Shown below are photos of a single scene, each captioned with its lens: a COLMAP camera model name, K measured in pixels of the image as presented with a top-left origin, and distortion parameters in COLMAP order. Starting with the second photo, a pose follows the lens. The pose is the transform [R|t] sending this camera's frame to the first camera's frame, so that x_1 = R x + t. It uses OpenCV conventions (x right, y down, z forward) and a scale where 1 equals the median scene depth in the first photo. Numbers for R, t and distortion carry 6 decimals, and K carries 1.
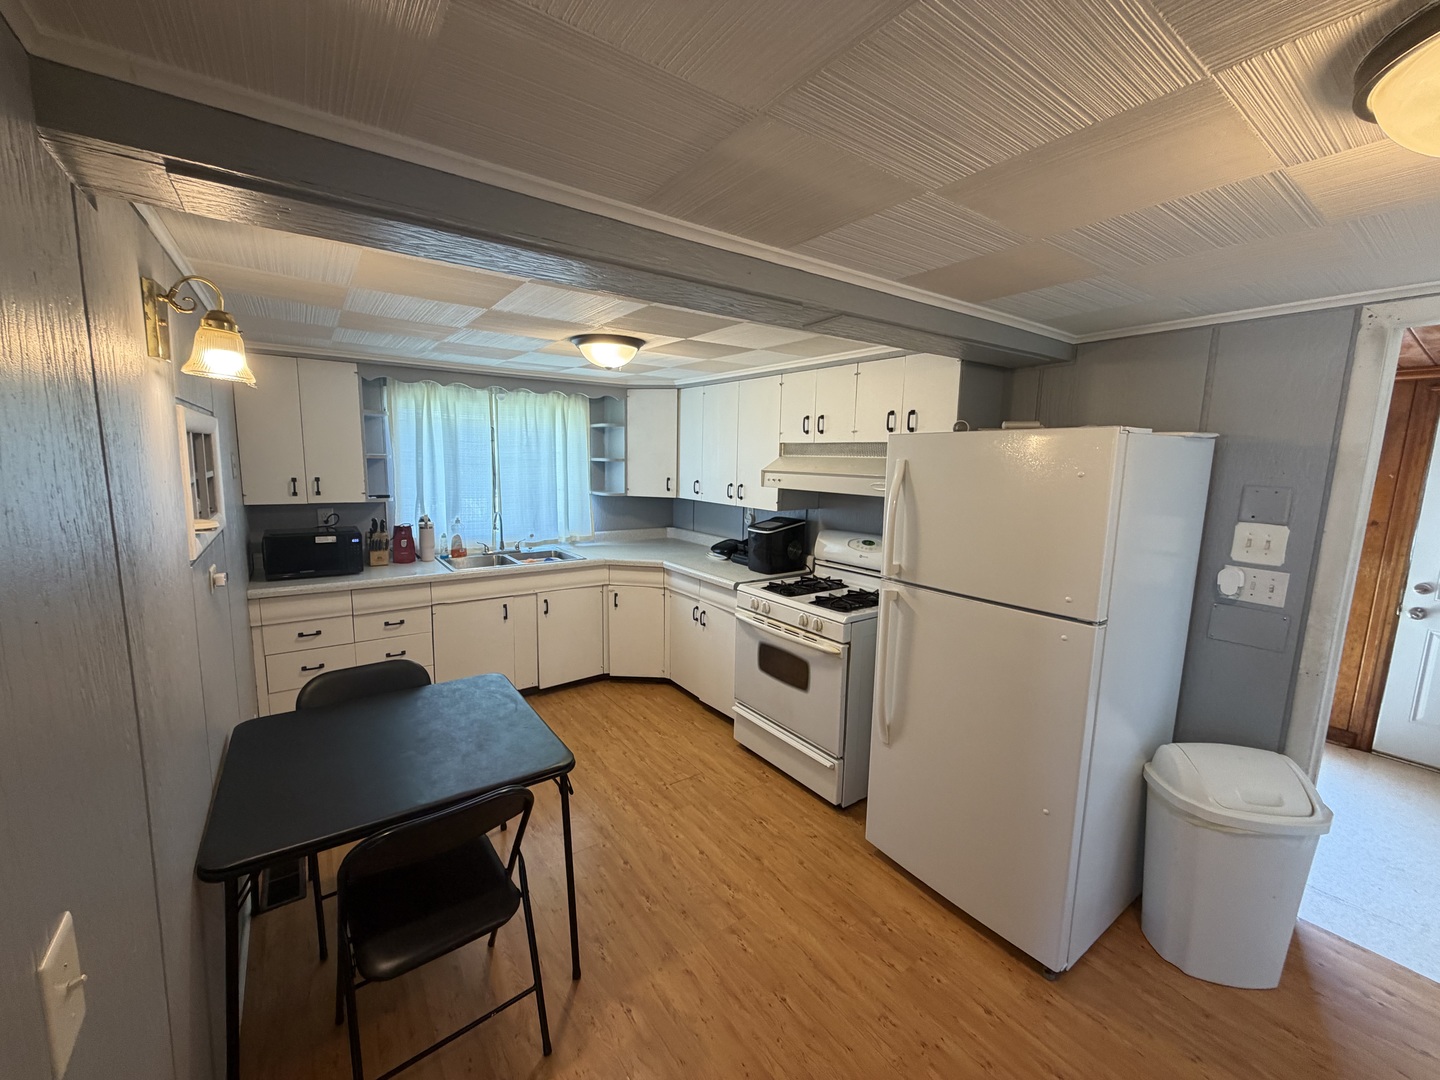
lens RADIAL K [[576.1, 0, 721.4], [0, 576.1, 537.6], [0, 0, 1]] dist [-0.001634, -0.000194]
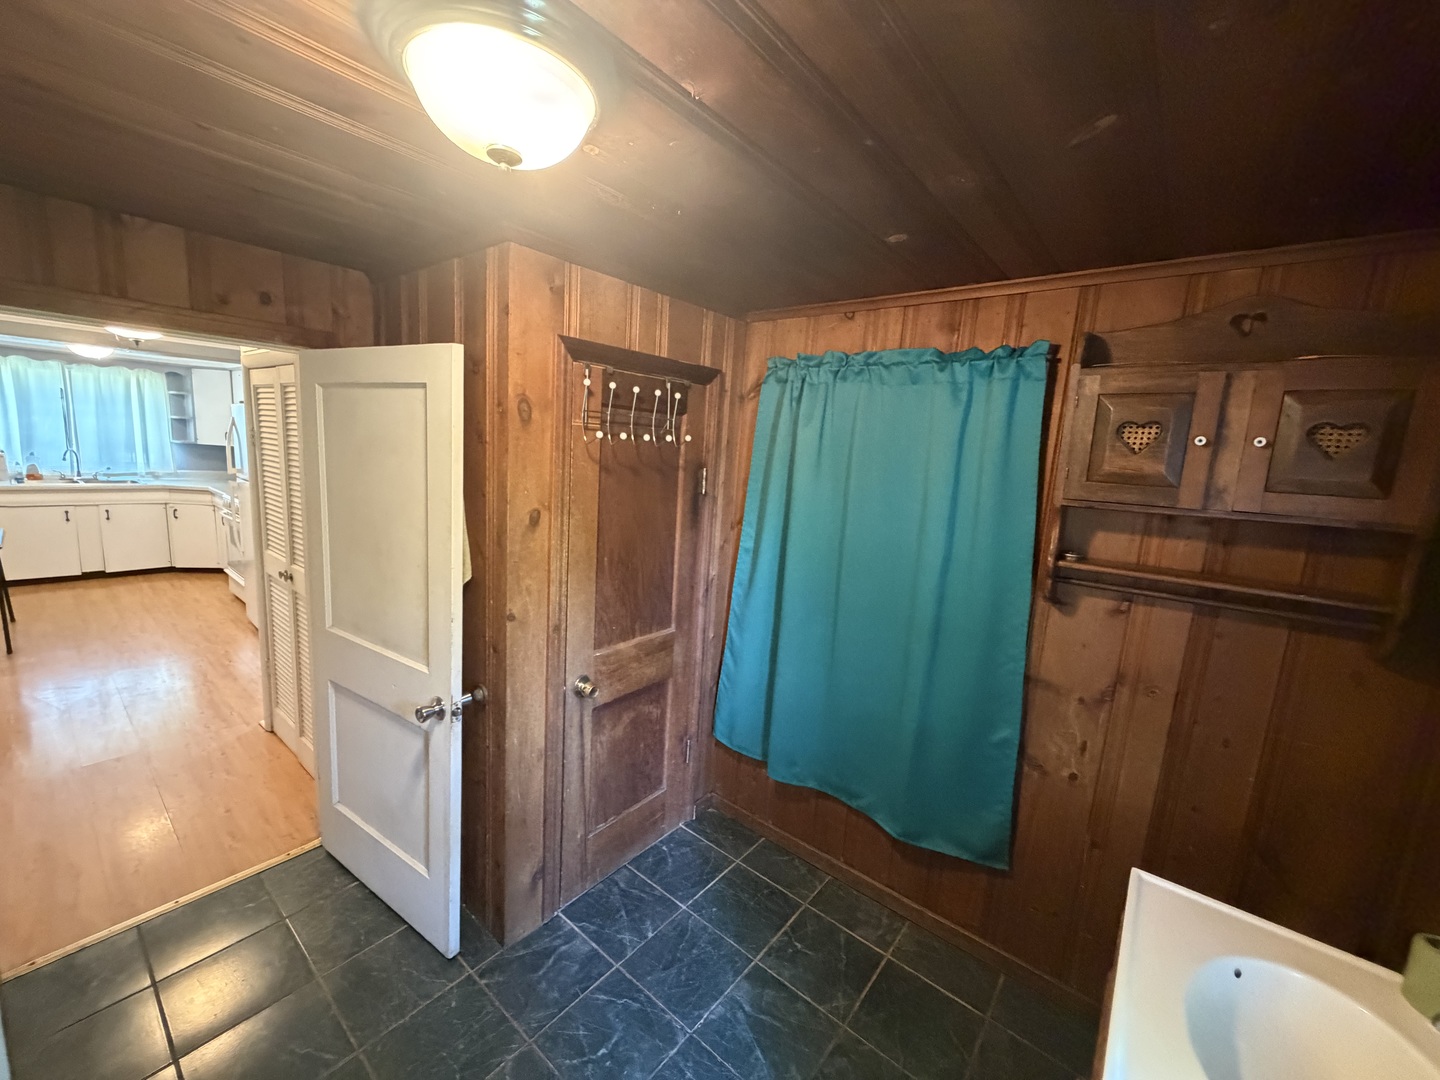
lens RADIAL K [[576.1, 0, 716.1], [0, 576.1, 538.9], [0, 0, 1]] dist [-0.001634, -0.000194]
pose [[0.965259, 0.002756, 0.261279, 0.724810], [-0.010387, 0.999559, 0.027830, 0.112950], [-0.261087, -0.029577, 0.964862, -0.726655]]
